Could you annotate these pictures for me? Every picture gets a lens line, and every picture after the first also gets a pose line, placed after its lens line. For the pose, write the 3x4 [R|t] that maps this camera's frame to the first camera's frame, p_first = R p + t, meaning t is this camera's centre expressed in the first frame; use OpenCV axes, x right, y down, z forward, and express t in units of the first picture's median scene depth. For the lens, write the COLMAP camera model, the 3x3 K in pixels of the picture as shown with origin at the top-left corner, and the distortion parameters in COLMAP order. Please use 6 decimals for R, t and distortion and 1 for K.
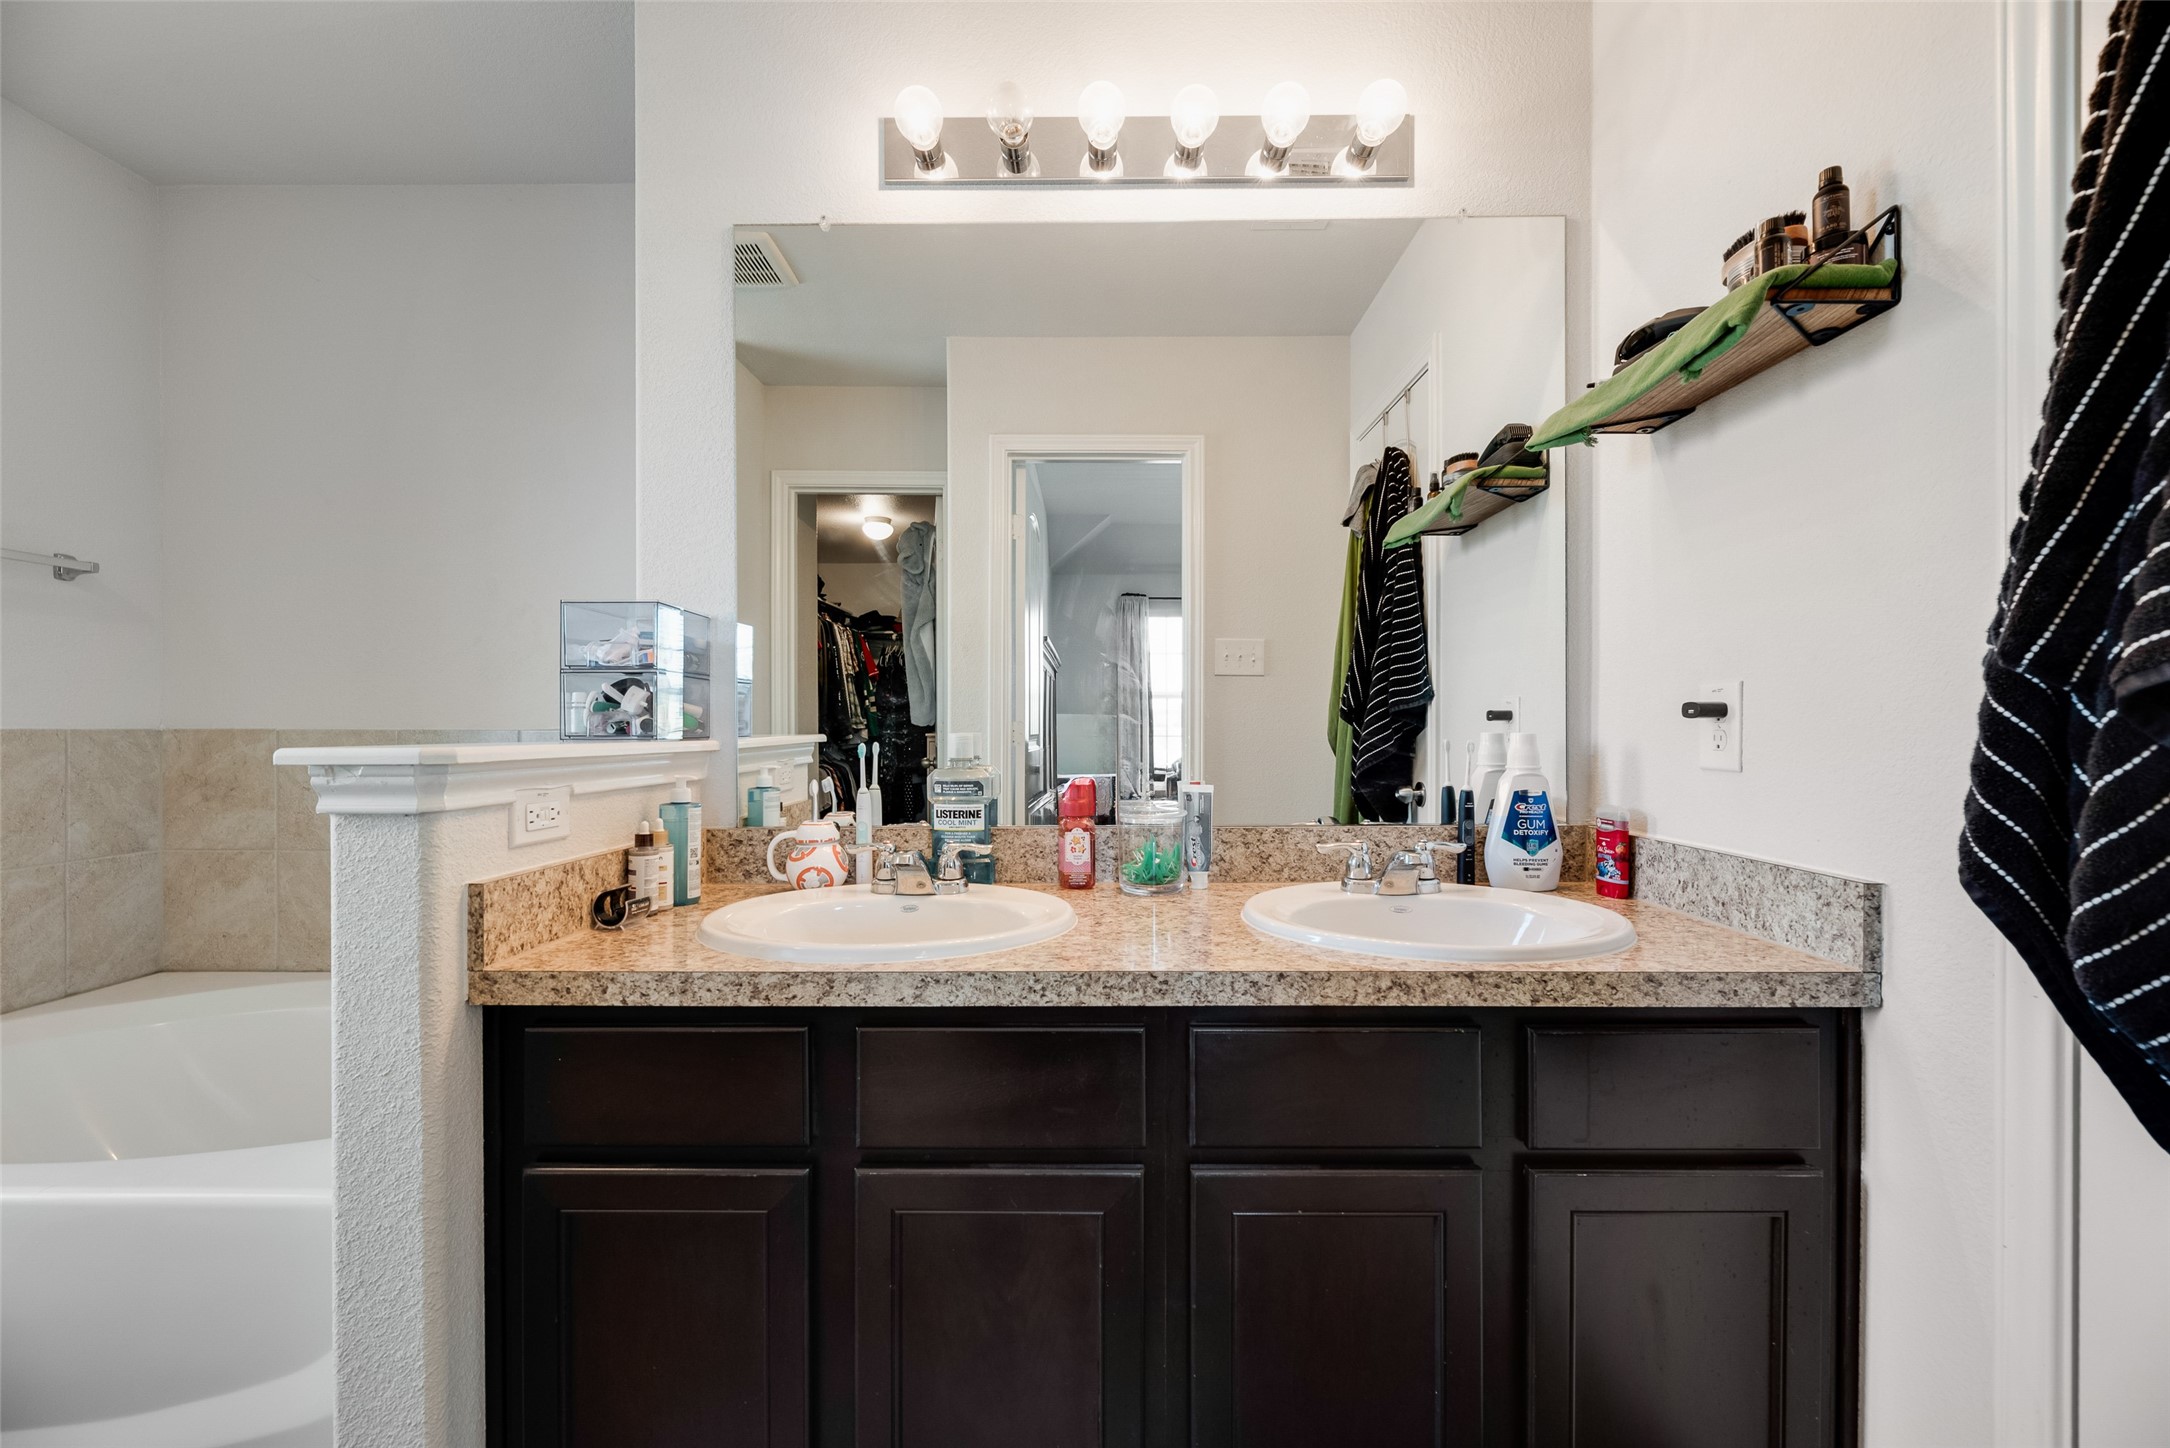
lens RADIAL K [[879.2, 0, 1086.7], [0, 879.2, 750.1], [0, 0, 1]] dist [0.003572, -0.000182]
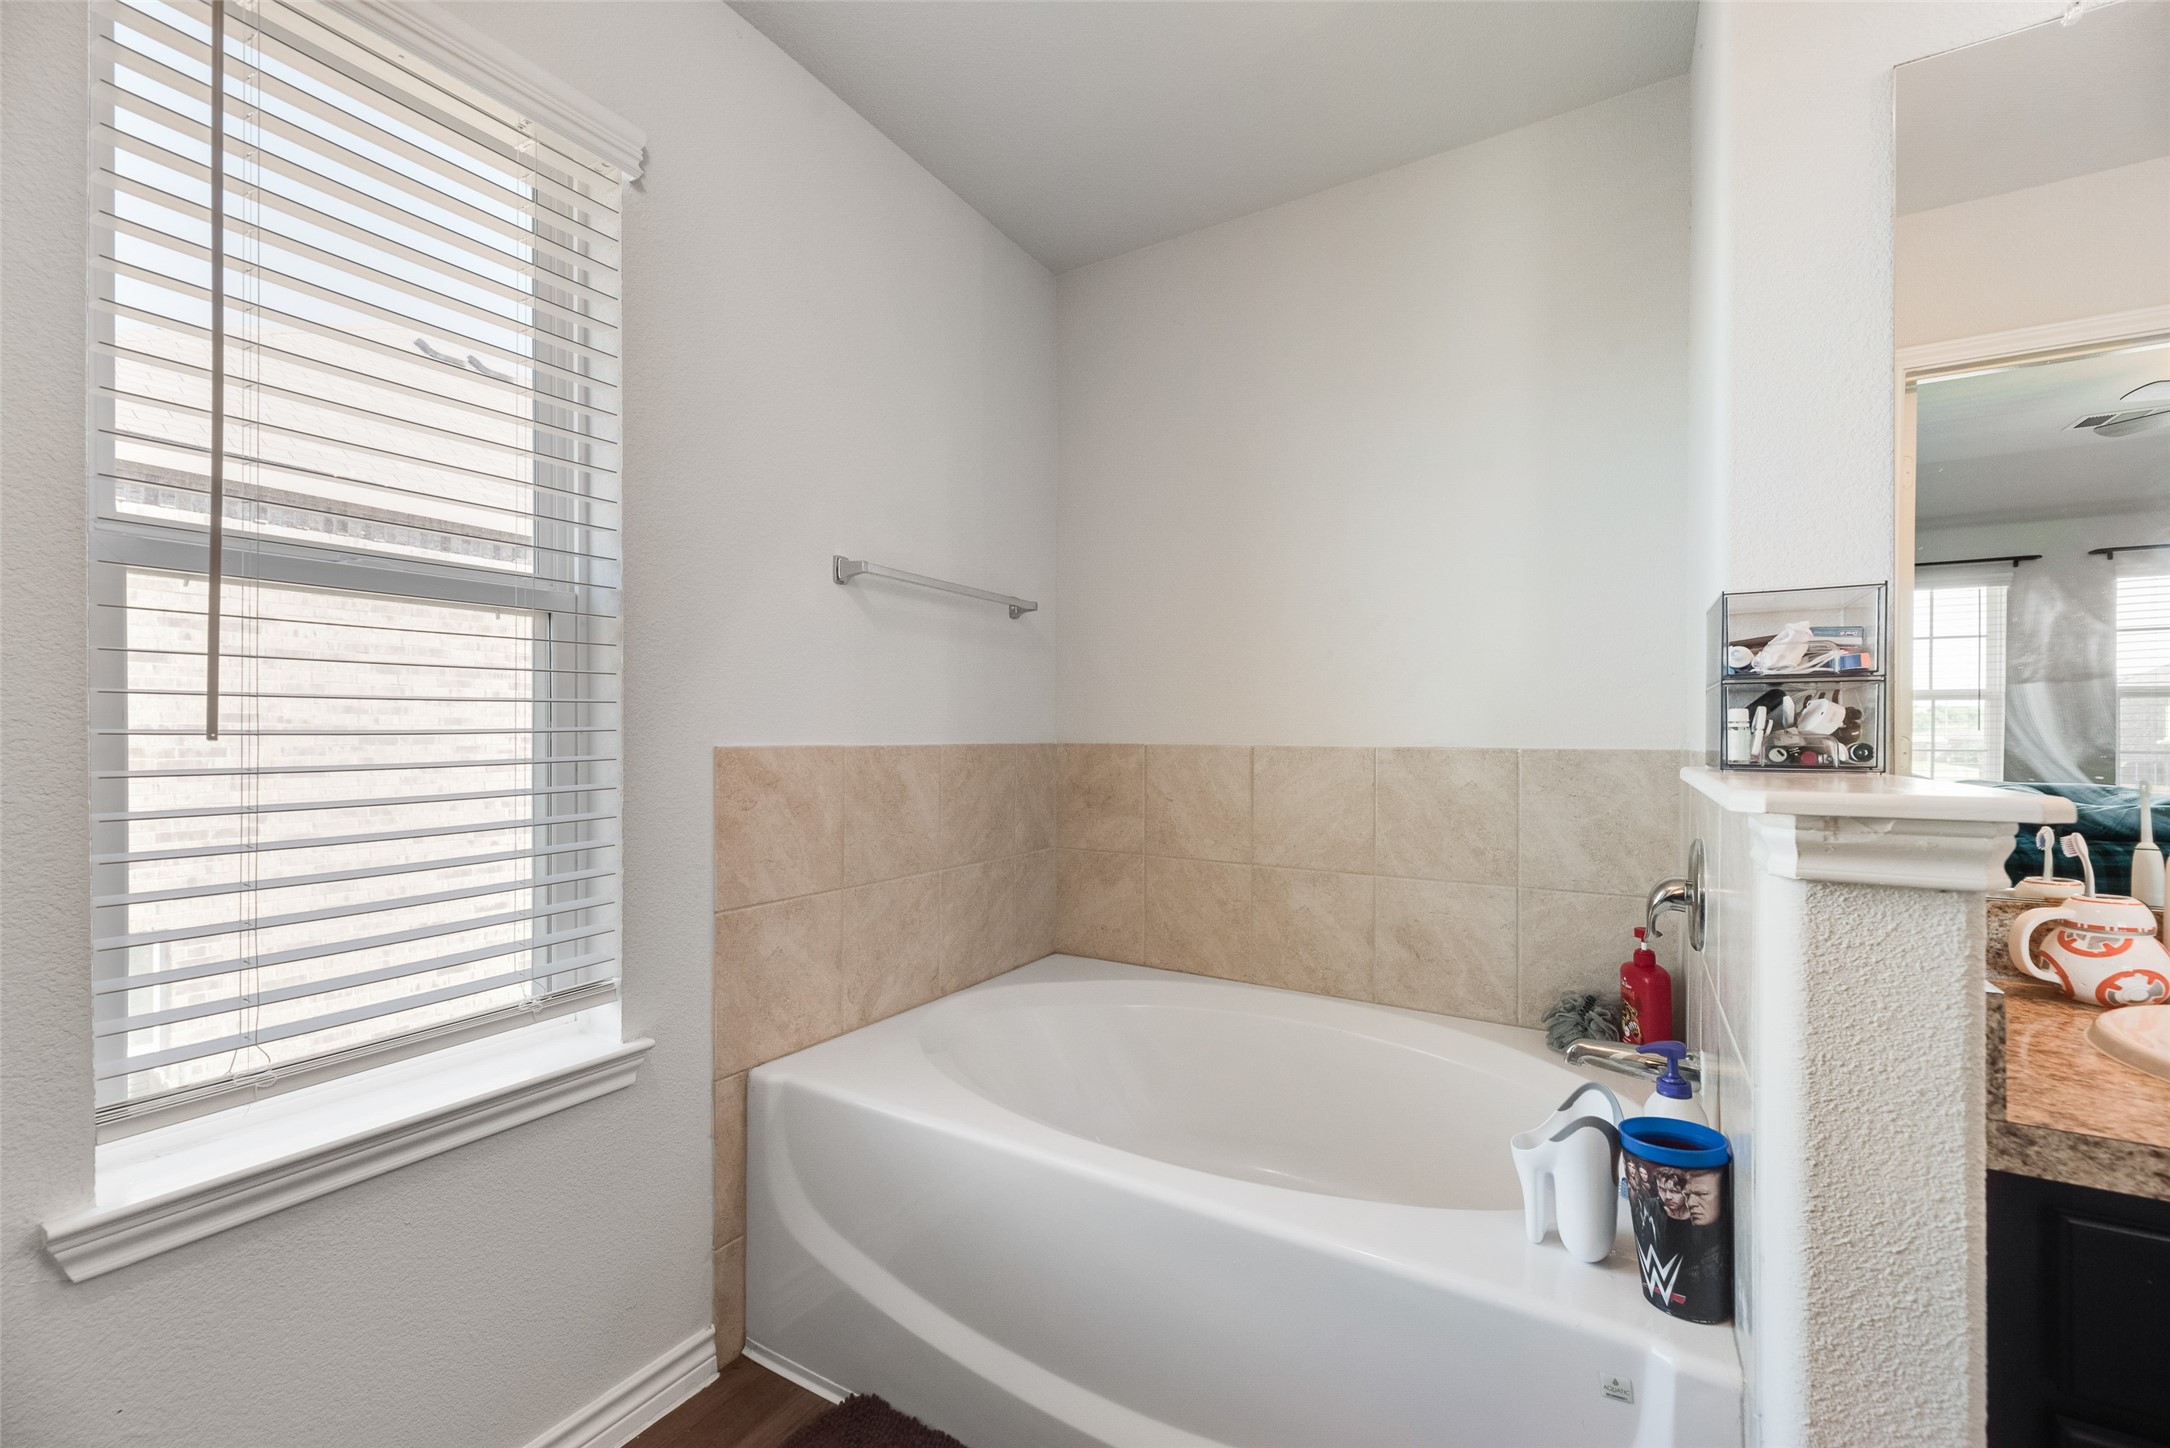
lens RADIAL K [[879.2, 0, 1086.7], [0, 879.2, 750.1], [0, 0, 1]] dist [0.003572, -0.000182]
pose [[0.867258, 0.012154, -0.497710, -0.480659], [-0.016062, 0.999865, -0.003572, -0.012095], [0.497599, 0.011092, 0.867336, 0.022172]]
